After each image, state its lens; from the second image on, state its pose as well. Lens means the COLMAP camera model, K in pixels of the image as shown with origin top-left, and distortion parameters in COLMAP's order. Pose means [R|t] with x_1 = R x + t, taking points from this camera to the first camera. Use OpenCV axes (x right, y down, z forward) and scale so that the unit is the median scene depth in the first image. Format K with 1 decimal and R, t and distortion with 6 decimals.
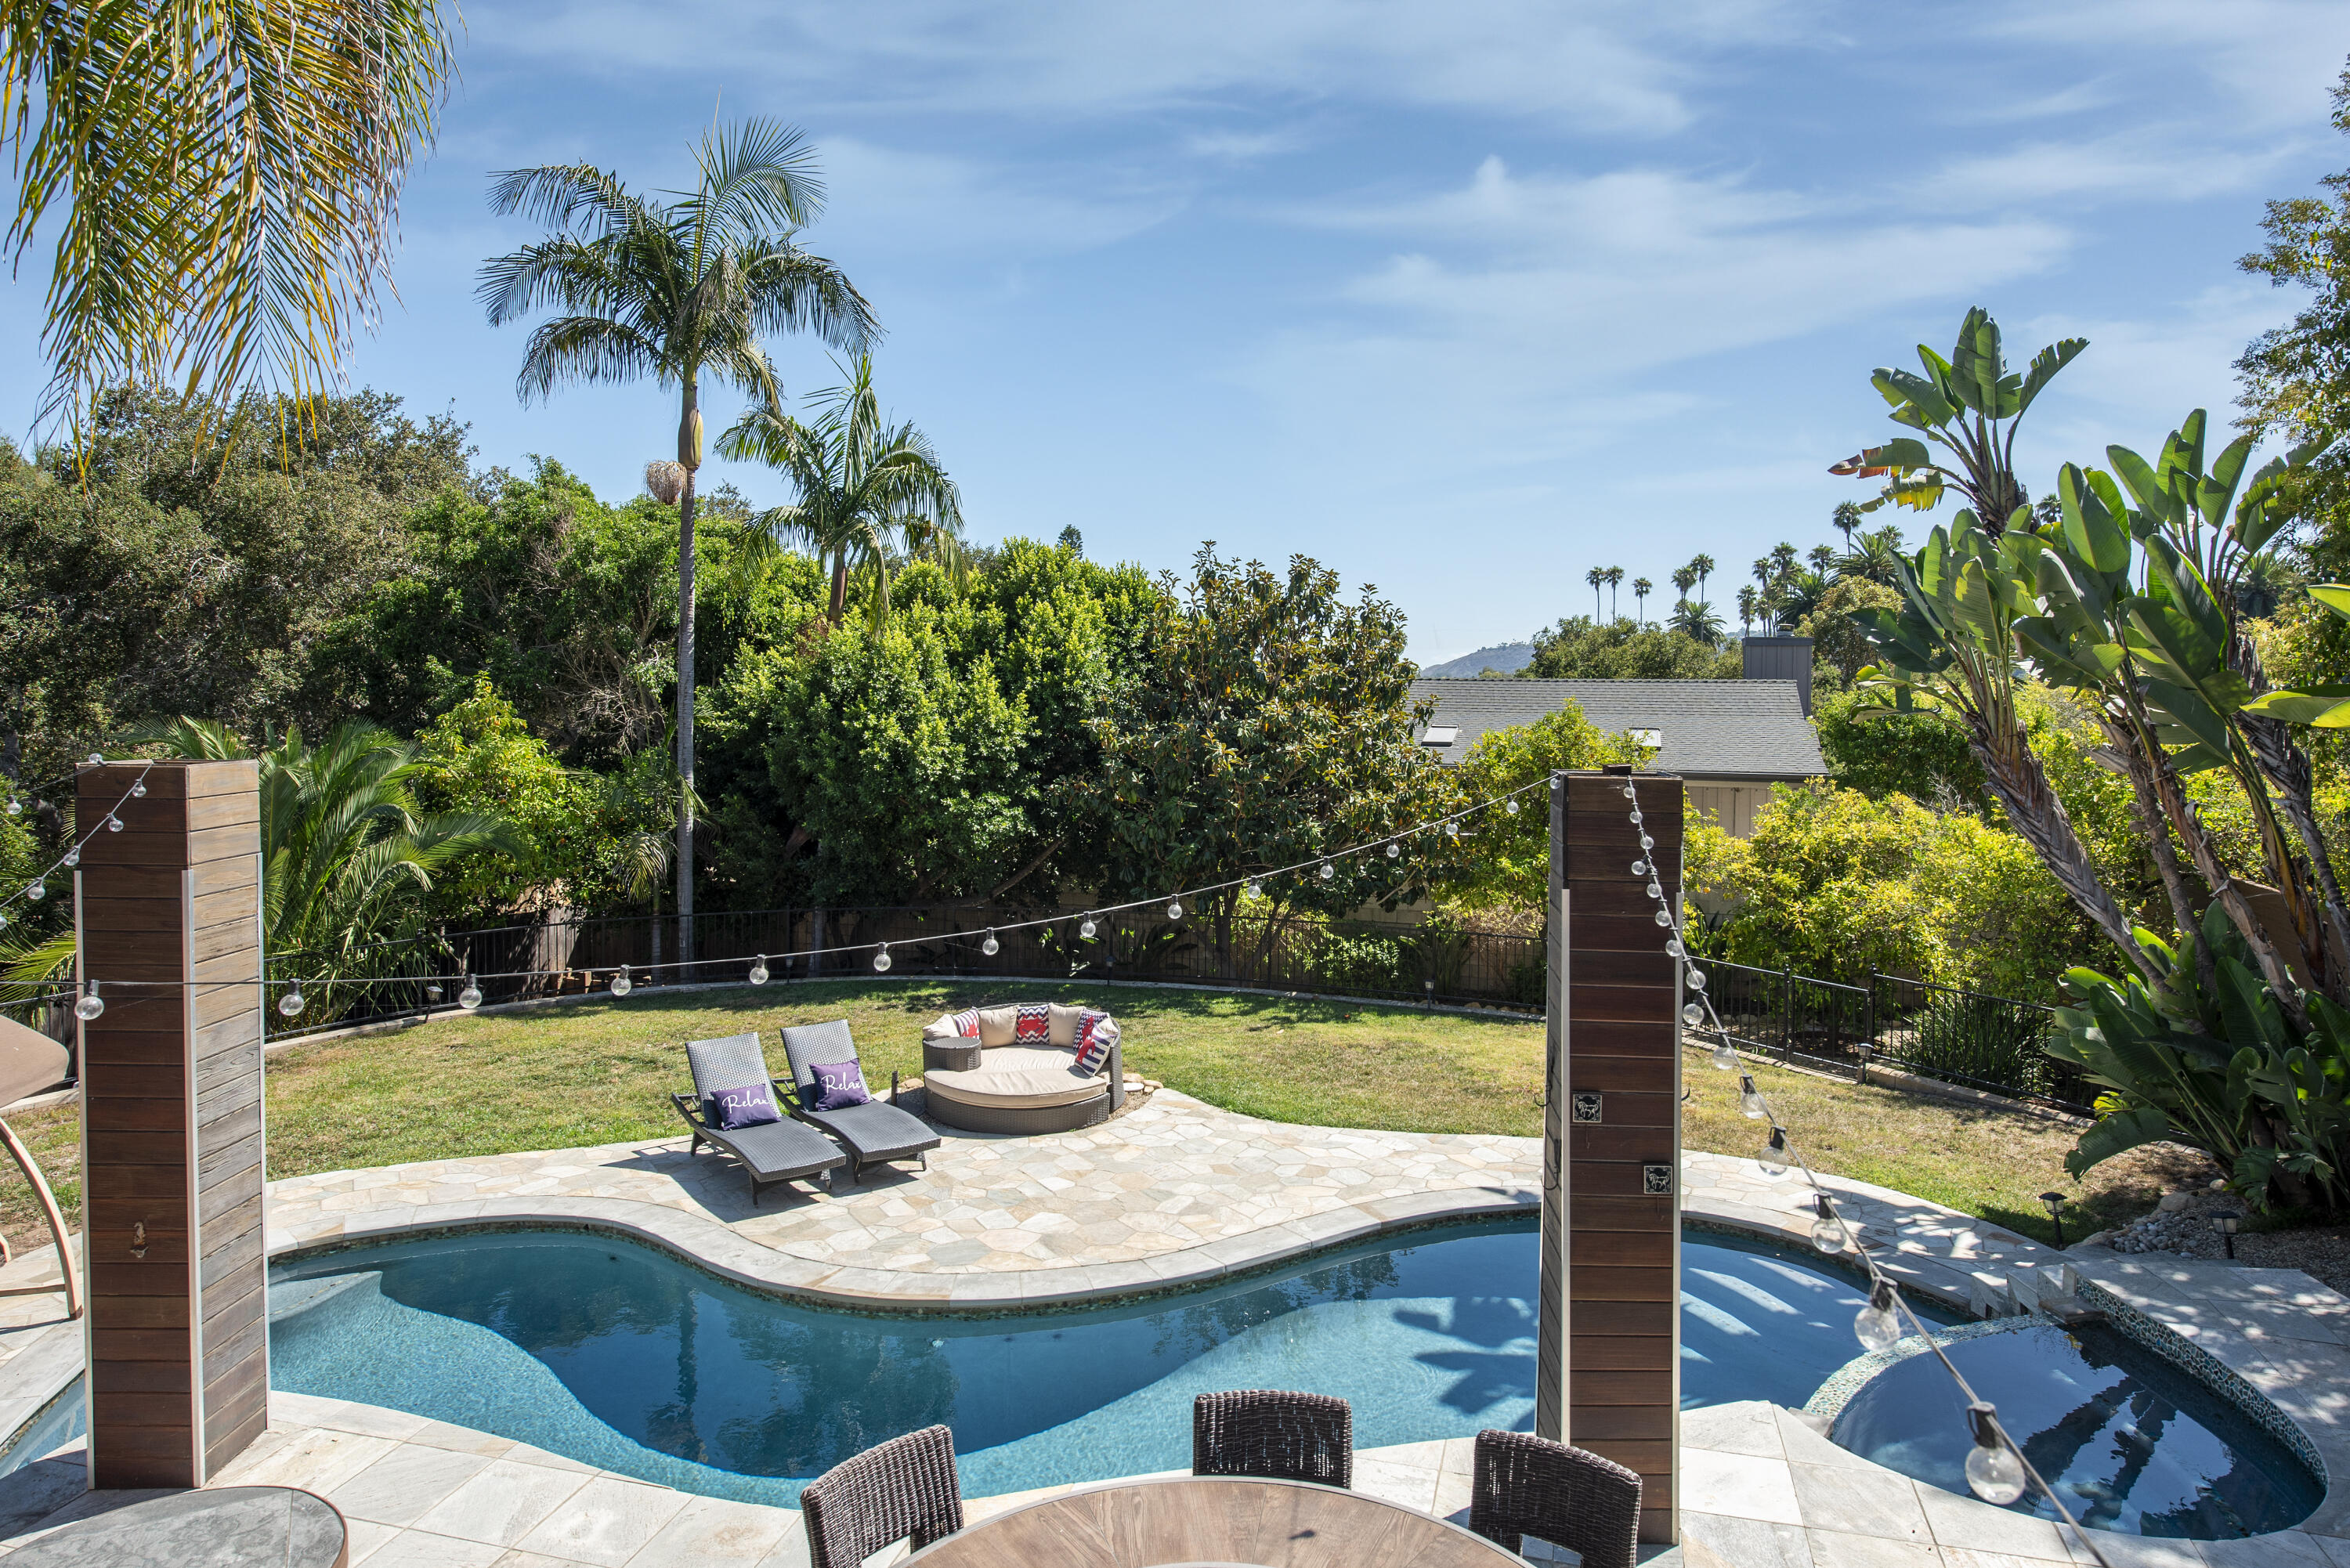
lens RADIAL K [[1524.9, 0, 1177.1], [0, 1524.9, 732.6], [0, 0, 1]] dist [-0.001596, -0.000214]
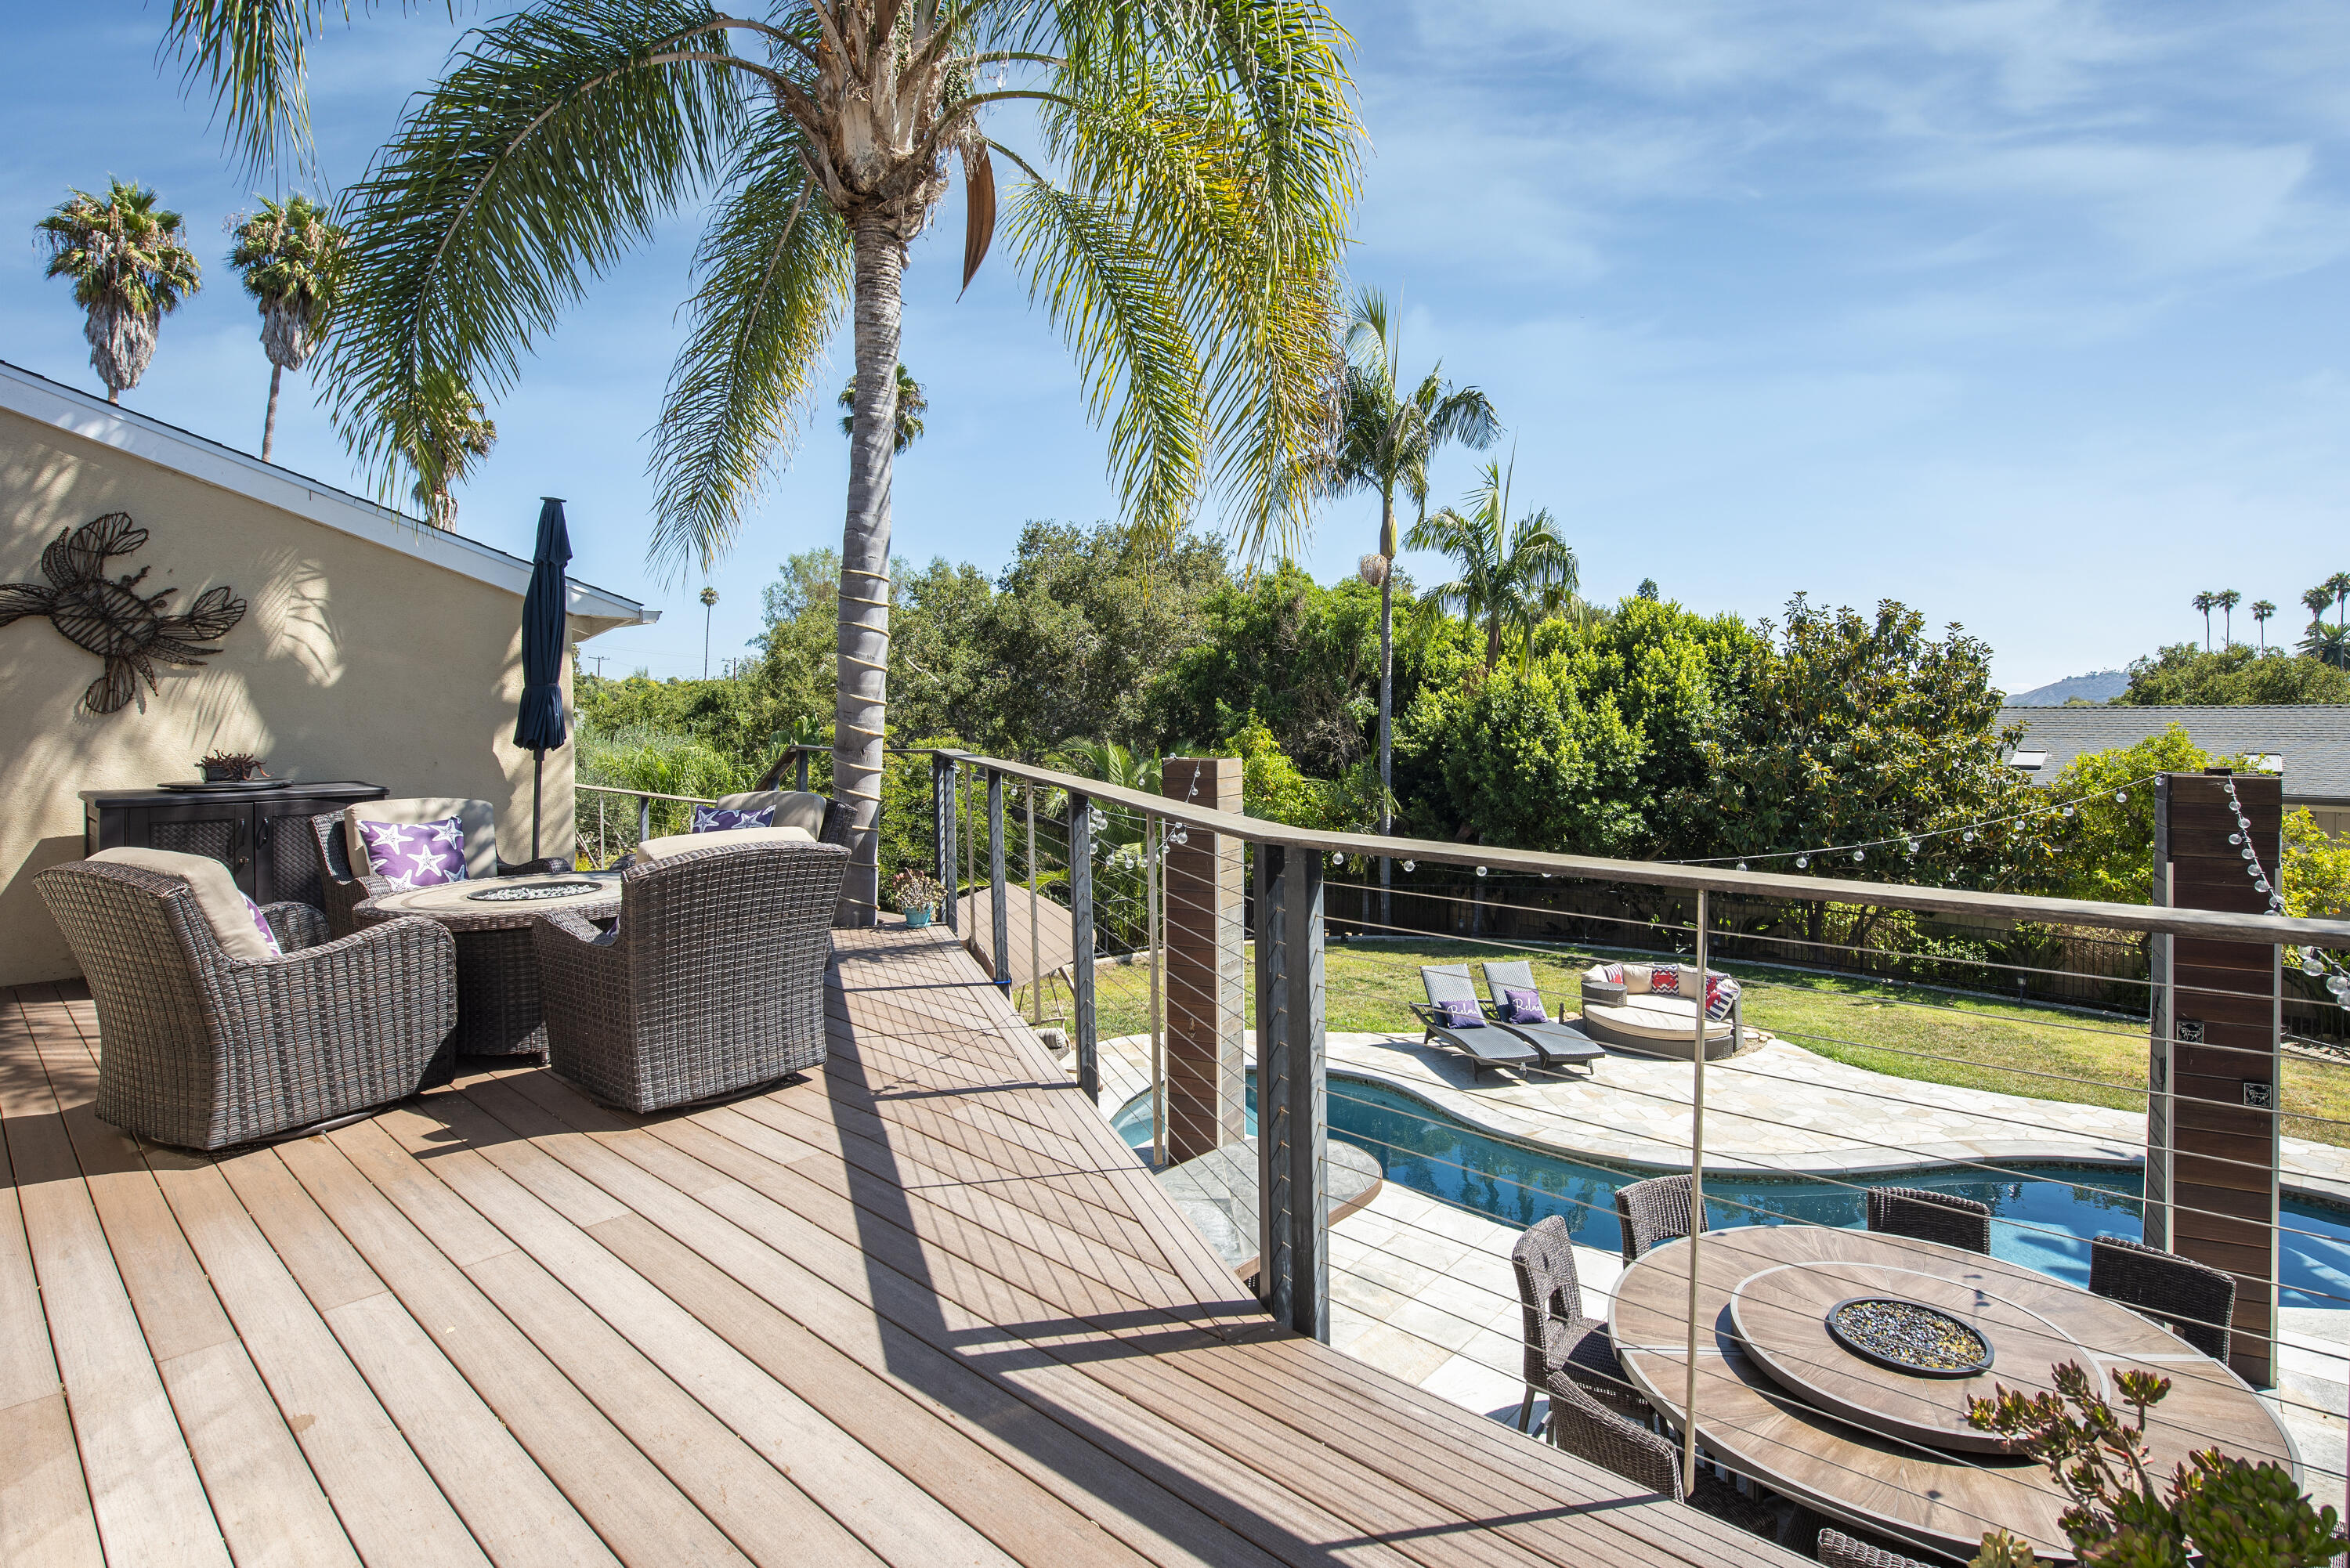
lens RADIAL K [[1303.7, 0, 1175.9], [0, 1303.7, 744.5], [0, 0, 1]] dist [0.000541, -0.010002]
pose [[0.920058, -0.001597, -0.391780, -0.033922], [-0.003348, 0.999923, -0.011939, 0.007158], [0.391769, 0.012296, 0.919982, -0.132200]]
